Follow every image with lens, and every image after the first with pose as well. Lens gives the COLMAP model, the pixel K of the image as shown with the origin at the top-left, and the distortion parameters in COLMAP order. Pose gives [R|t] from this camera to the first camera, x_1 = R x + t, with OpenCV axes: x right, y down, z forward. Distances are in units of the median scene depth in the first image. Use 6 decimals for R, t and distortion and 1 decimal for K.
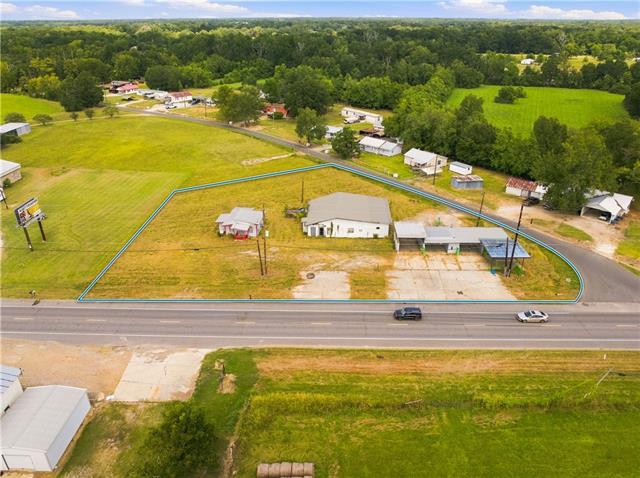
lens RADIAL K [[445.1, 0, 320.0], [0, 445.1, 239.0], [0, 0, 1]] dist [-0.030354, 0.001574]
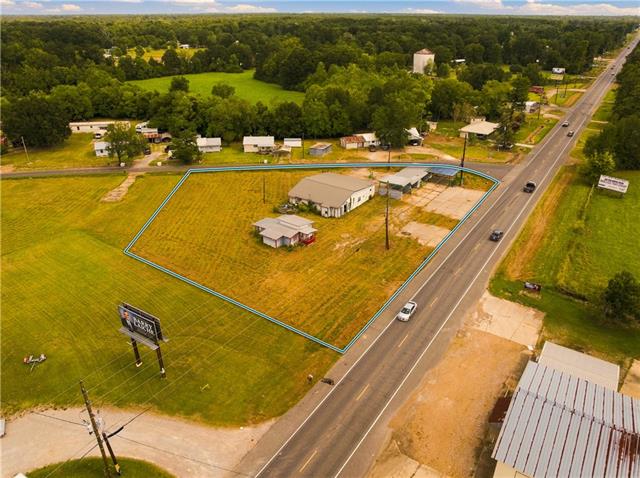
lens RADIAL K [[445.1, 0, 320.0], [0, 445.1, 239.0], [0, 0, 1]] dist [-0.030354, 0.001574]
pose [[0.548916, -0.381101, 0.743945, -0.996737], [0.373079, 0.908149, 0.189943, -0.206557], [-0.748000, 0.173287, 0.640678, 0.409950]]
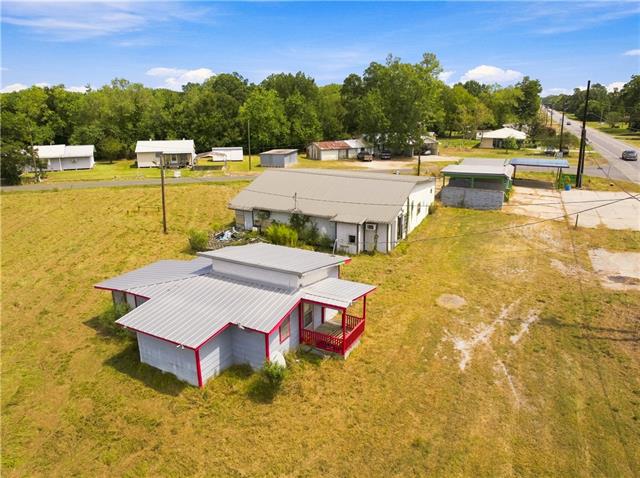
lens RADIAL K [[445.1, 0, 320.0], [0, 445.1, 239.0], [0, 0, 1]] dist [-0.030354, 0.001574]
pose [[0.400701, -0.277378, 0.873212, -0.416964], [0.410692, 0.906335, 0.099440, -0.087134], [-0.819006, 0.318775, 0.477087, 0.999135]]
